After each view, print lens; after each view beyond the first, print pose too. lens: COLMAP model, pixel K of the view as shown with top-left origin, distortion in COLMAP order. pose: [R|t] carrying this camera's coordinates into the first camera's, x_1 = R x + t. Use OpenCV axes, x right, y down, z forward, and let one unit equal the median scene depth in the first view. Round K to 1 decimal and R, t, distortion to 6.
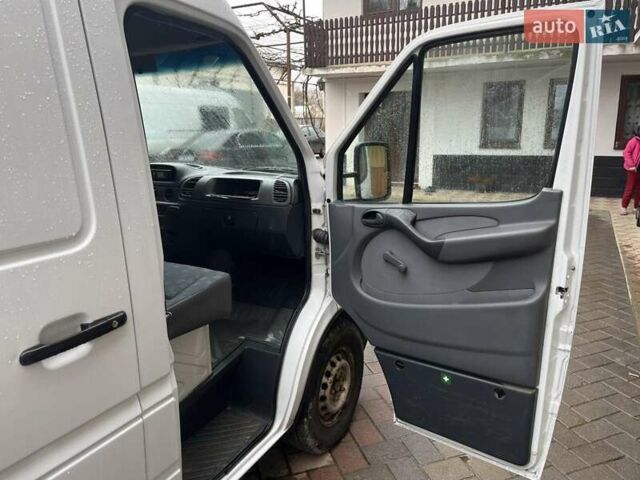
lens RADIAL K [[487.5, 0, 316.6], [0, 487.5, 238.9], [0, 0, 1]] dist [0.068041, -0.101624]
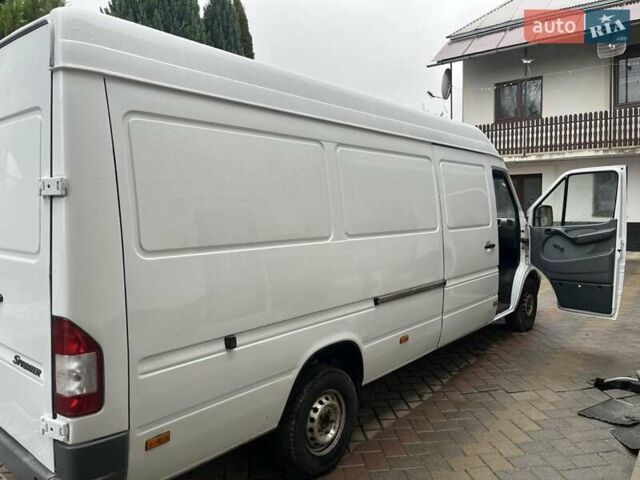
lens RADIAL K [[487.5, 0, 316.6], [0, 487.5, 238.9], [0, 0, 1]] dist [0.068041, -0.101624]
pose [[0.980293, 0.012234, -0.197168, -0.620895], [-0.041430, 0.988616, -0.144645, 0.454215], [0.193154, 0.149963, 0.969641, -1.948676]]
